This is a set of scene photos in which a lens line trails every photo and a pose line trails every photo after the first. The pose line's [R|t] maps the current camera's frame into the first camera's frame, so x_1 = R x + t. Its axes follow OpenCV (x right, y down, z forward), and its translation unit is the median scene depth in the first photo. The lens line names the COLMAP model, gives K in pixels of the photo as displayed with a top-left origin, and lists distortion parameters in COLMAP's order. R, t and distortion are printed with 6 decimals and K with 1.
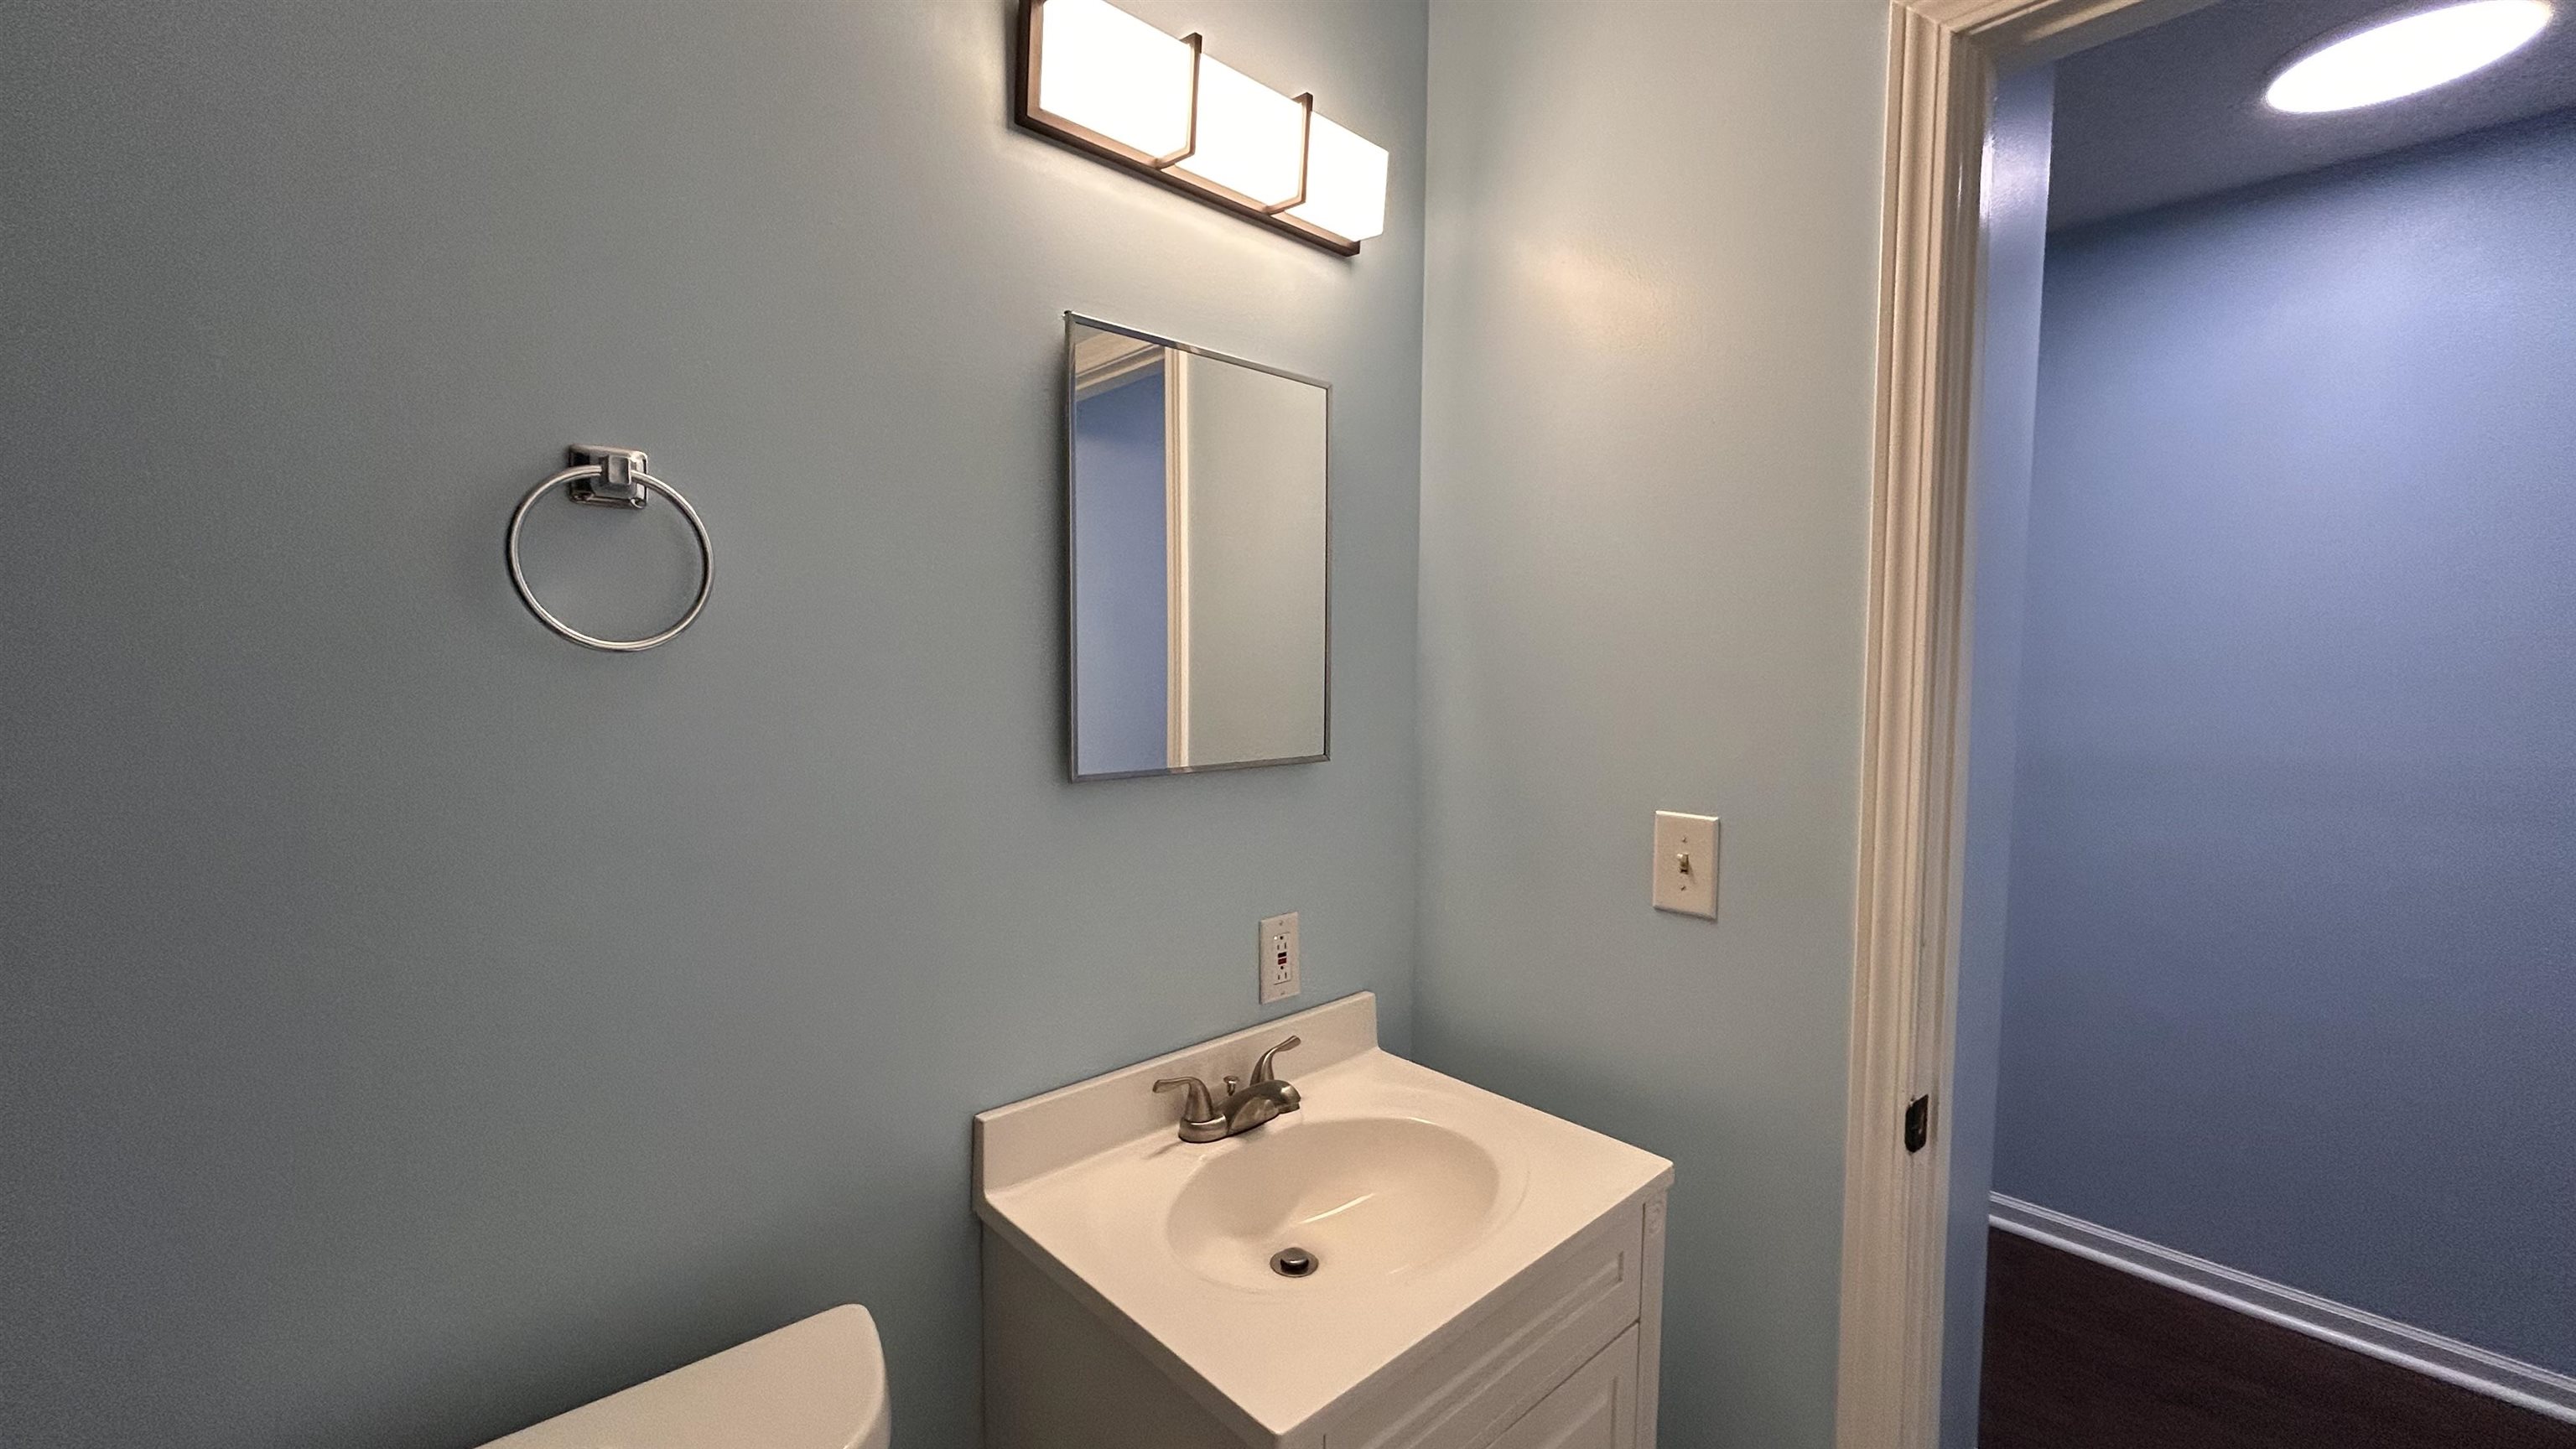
lens RADIAL K [[1039.7, 0, 1288.0], [0, 1039.7, 724.5], [0, 0, 1]] dist [-0.000429, 0.000114]
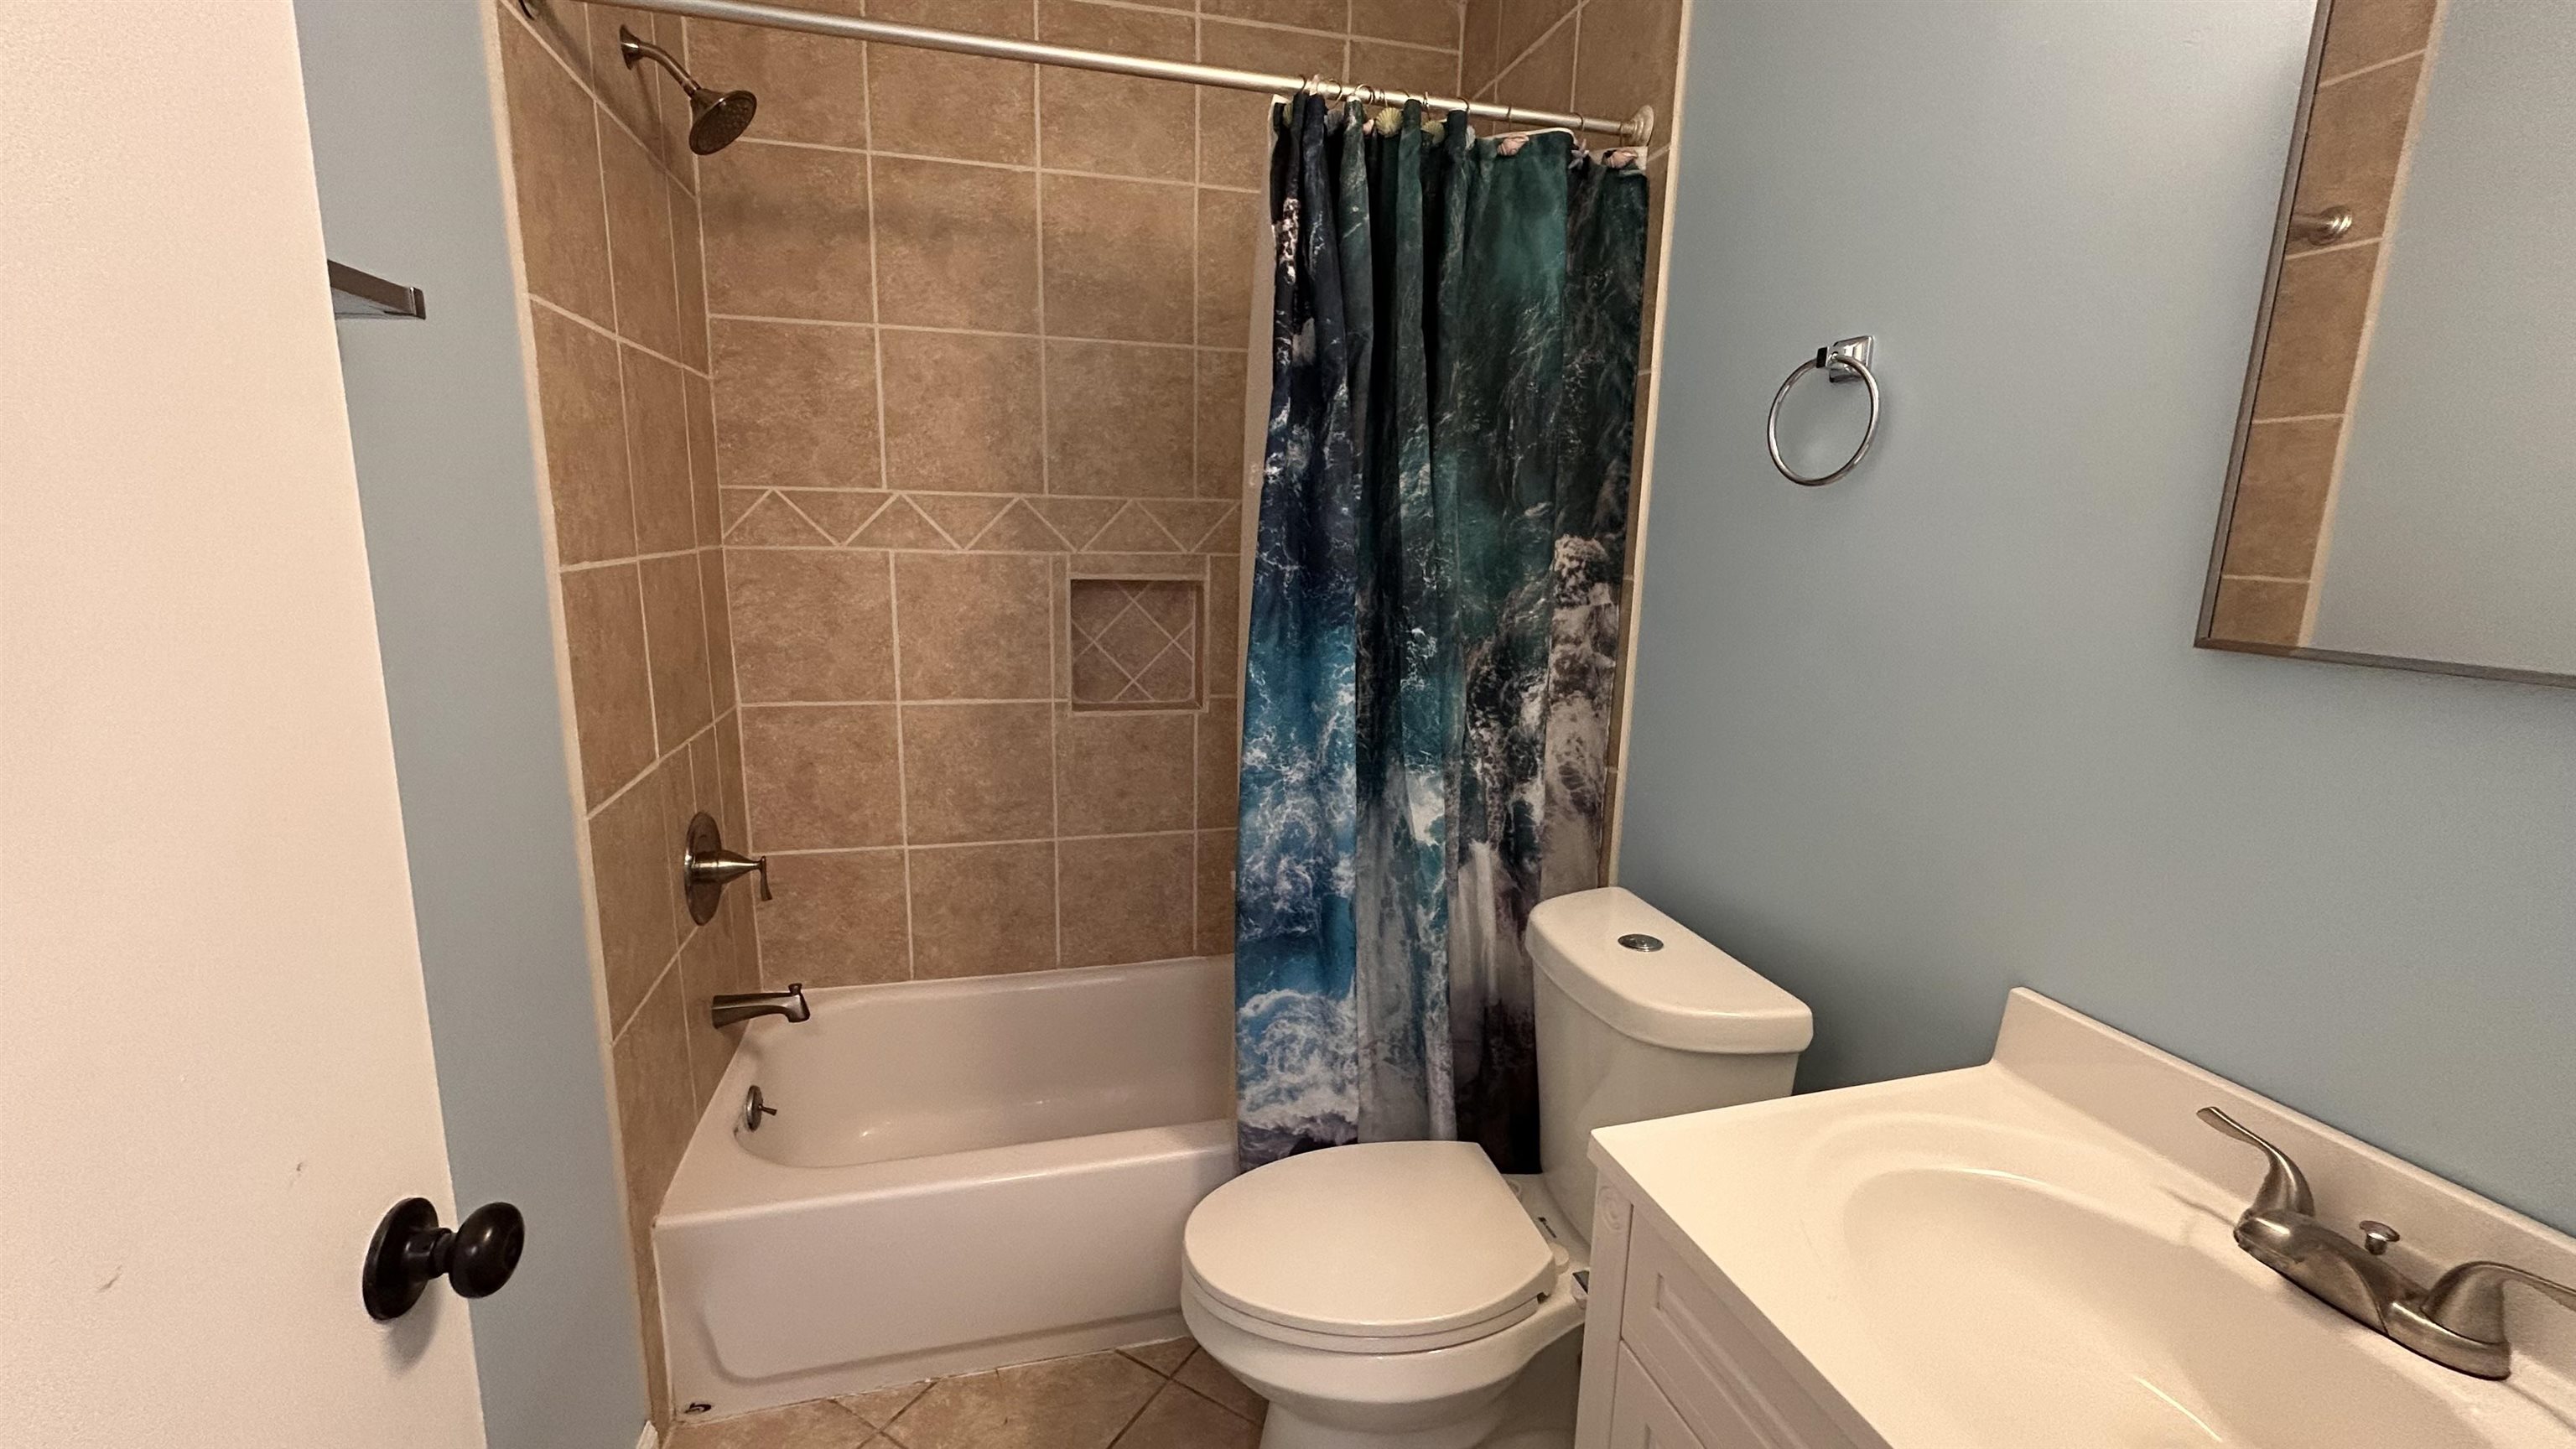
lens RADIAL K [[1039.7, 0, 1288.0], [0, 1039.7, 724.5], [0, 0, 1]] dist [-0.000429, 0.000114]
pose [[-0.470688, 0.149563, -0.869531, 0.708419], [-0.072488, 0.975640, 0.207053, -0.000072], [0.879317, 0.160489, -0.448381, 0.723958]]
